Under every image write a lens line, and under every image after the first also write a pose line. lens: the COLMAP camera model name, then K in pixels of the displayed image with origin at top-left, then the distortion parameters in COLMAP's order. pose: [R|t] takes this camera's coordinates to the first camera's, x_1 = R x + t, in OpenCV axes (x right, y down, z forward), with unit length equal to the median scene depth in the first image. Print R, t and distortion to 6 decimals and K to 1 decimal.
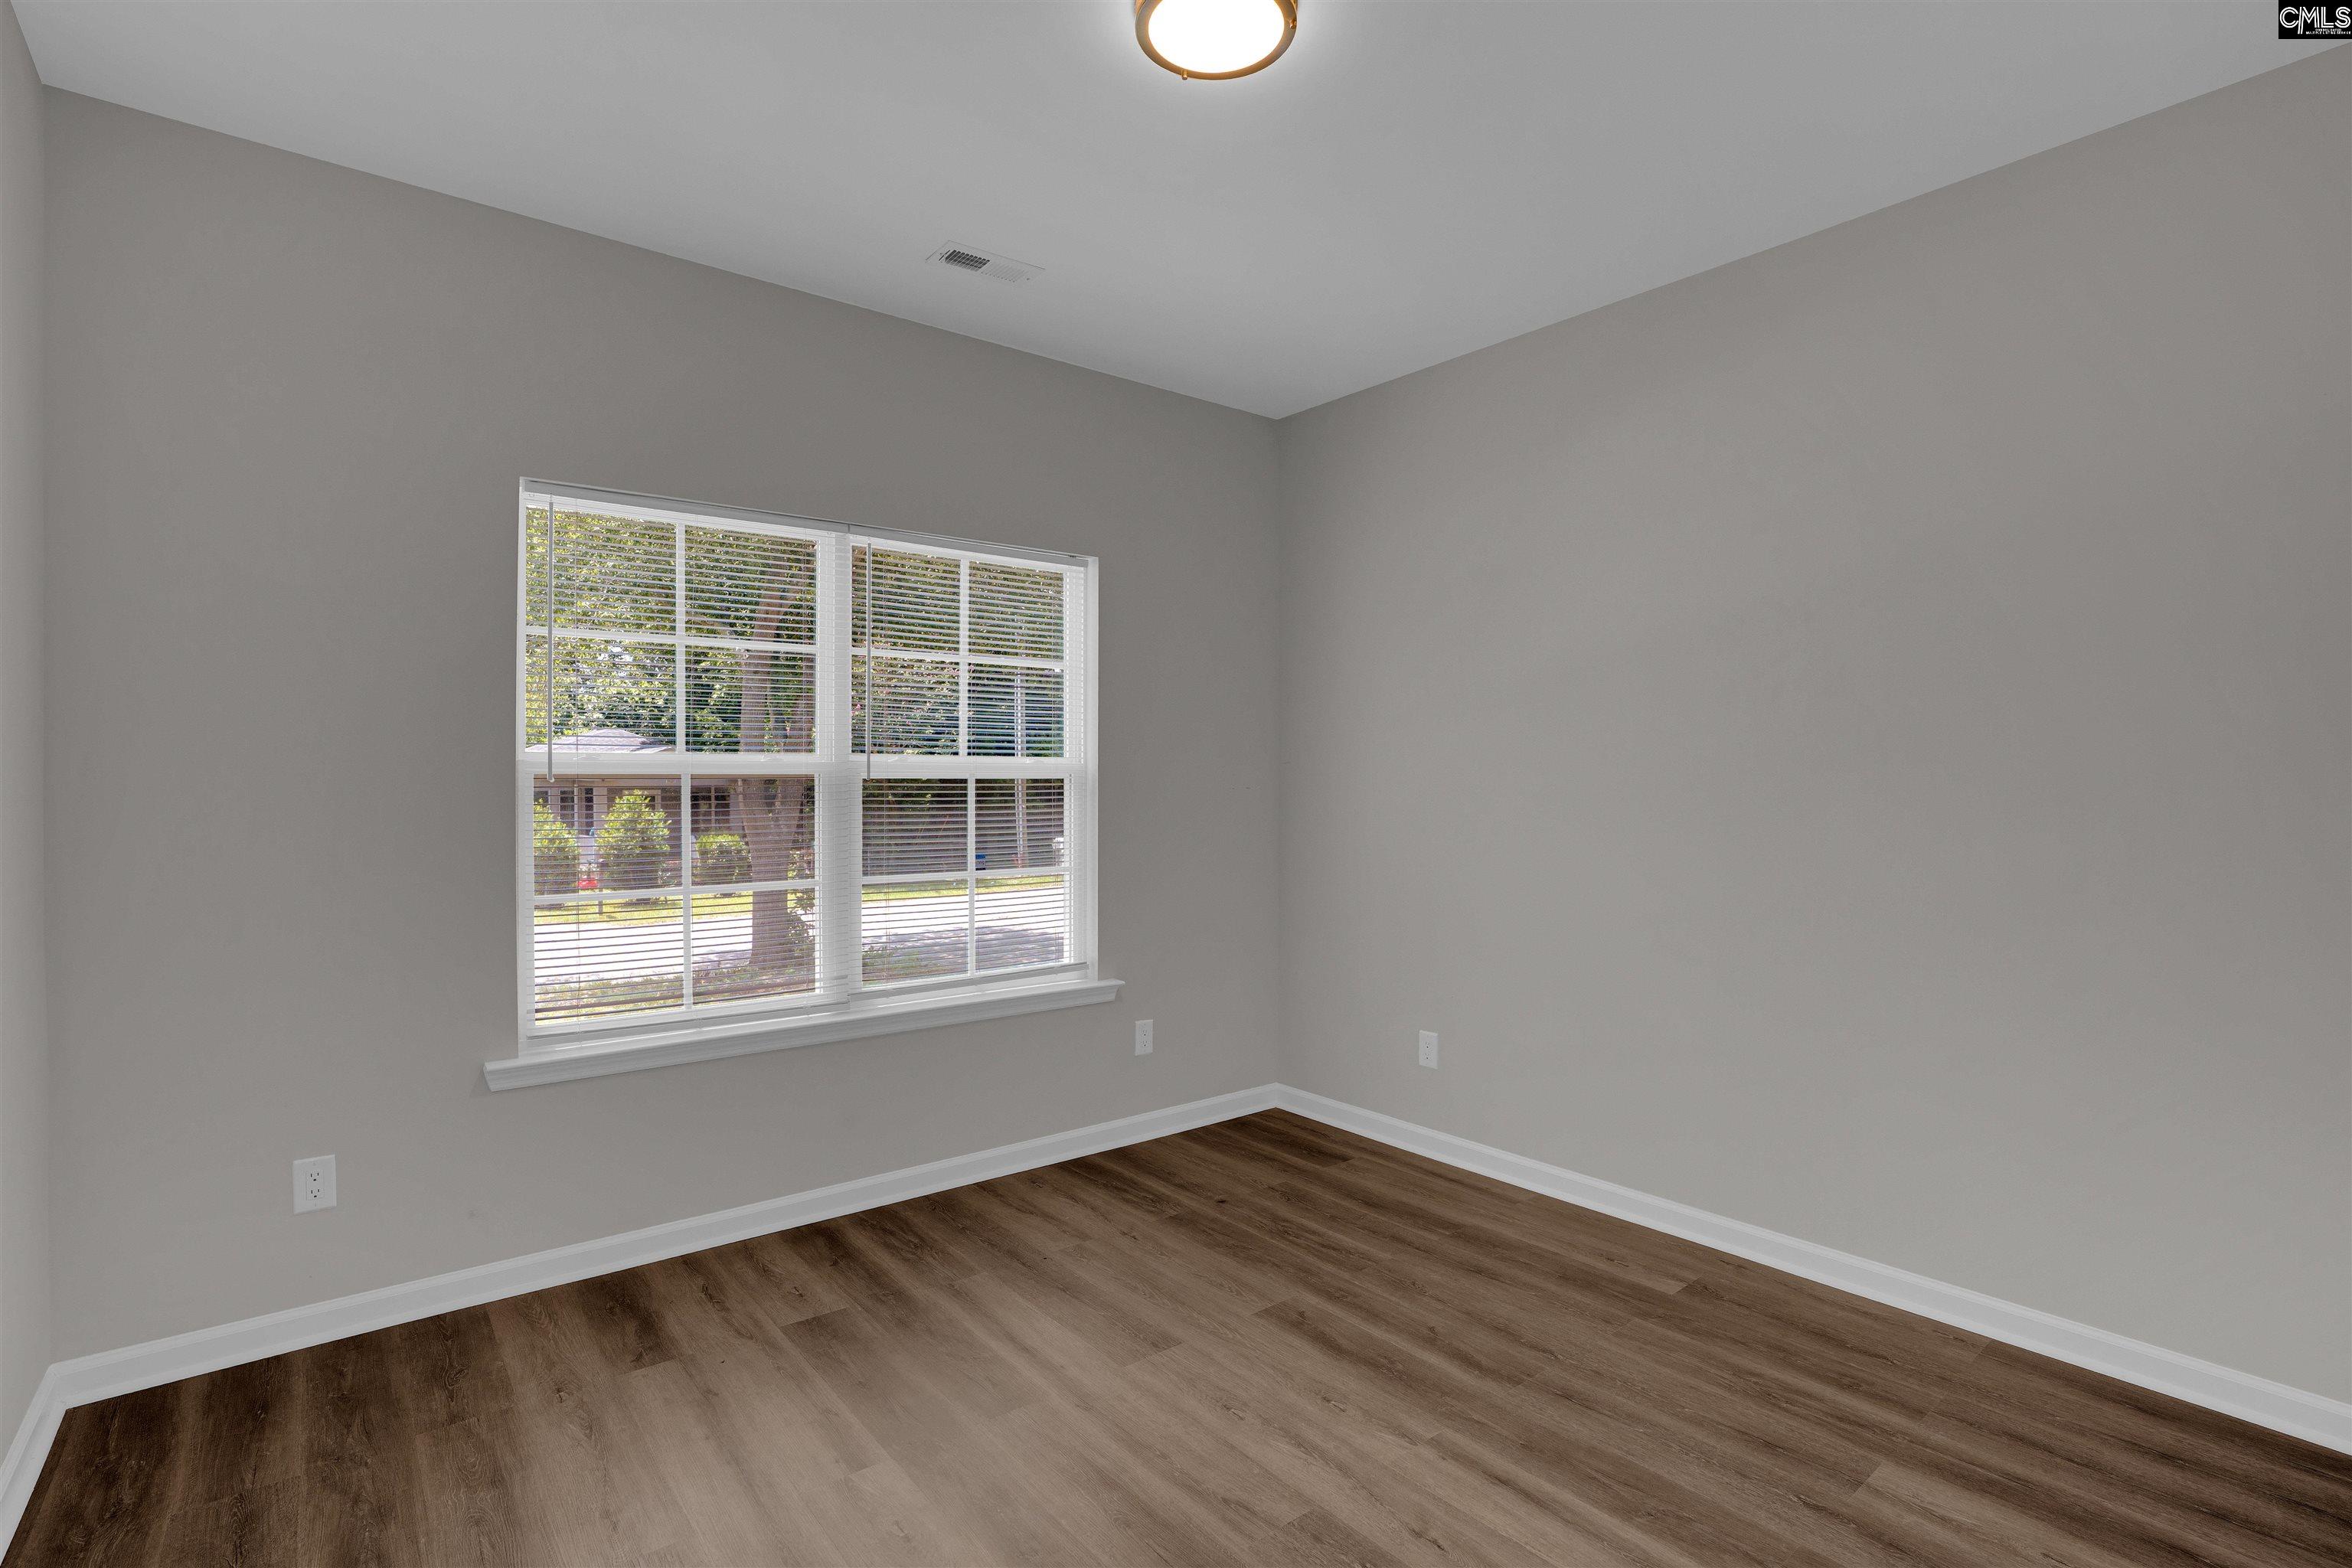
lens RADIAL K [[1108.7, 0, 1168.8], [0, 1108.7, 773.6], [0, 0, 1]] dist [0.003229, 0.008099]
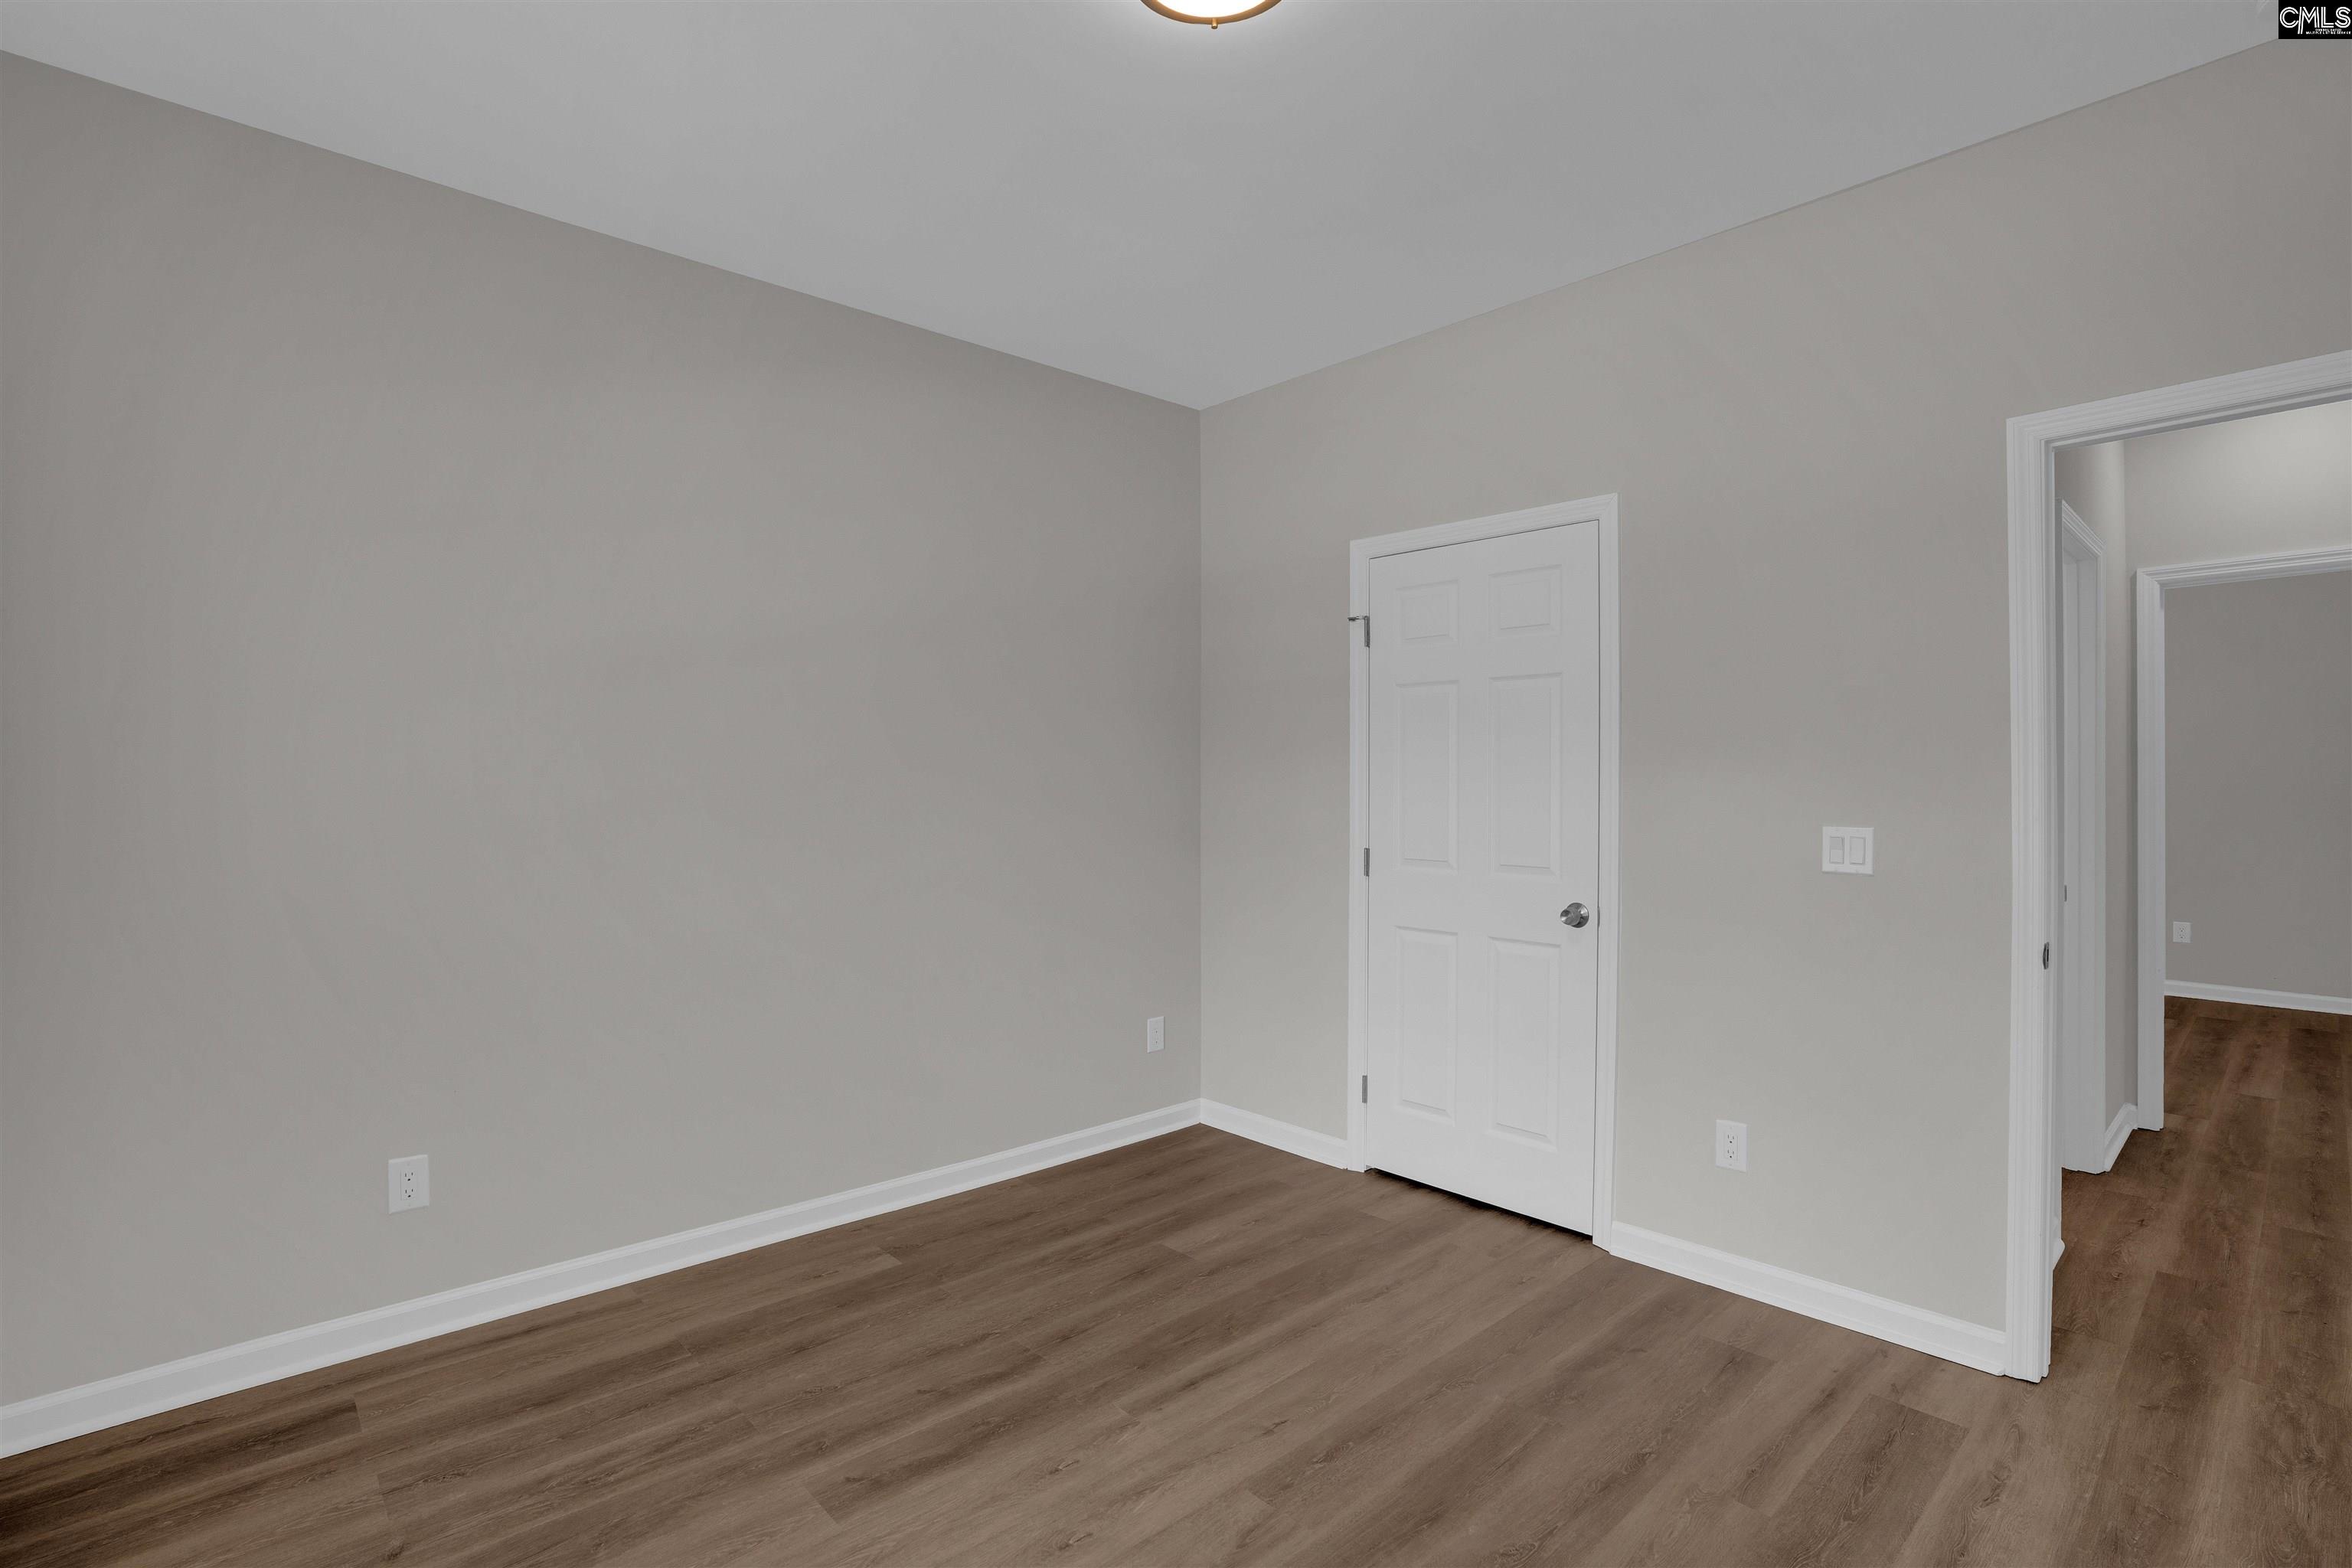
lens RADIAL K [[1108.7, 0, 1182.1], [0, 1108.7, 789.0], [0, 0, 1]] dist [0.003229, 0.008099]
pose [[-0.075579, 0.011165, 0.997077, -0.659147], [-0.024783, 0.999607, -0.013072, 0.014729], [-0.996832, -0.025698, -0.075273, 0.832711]]
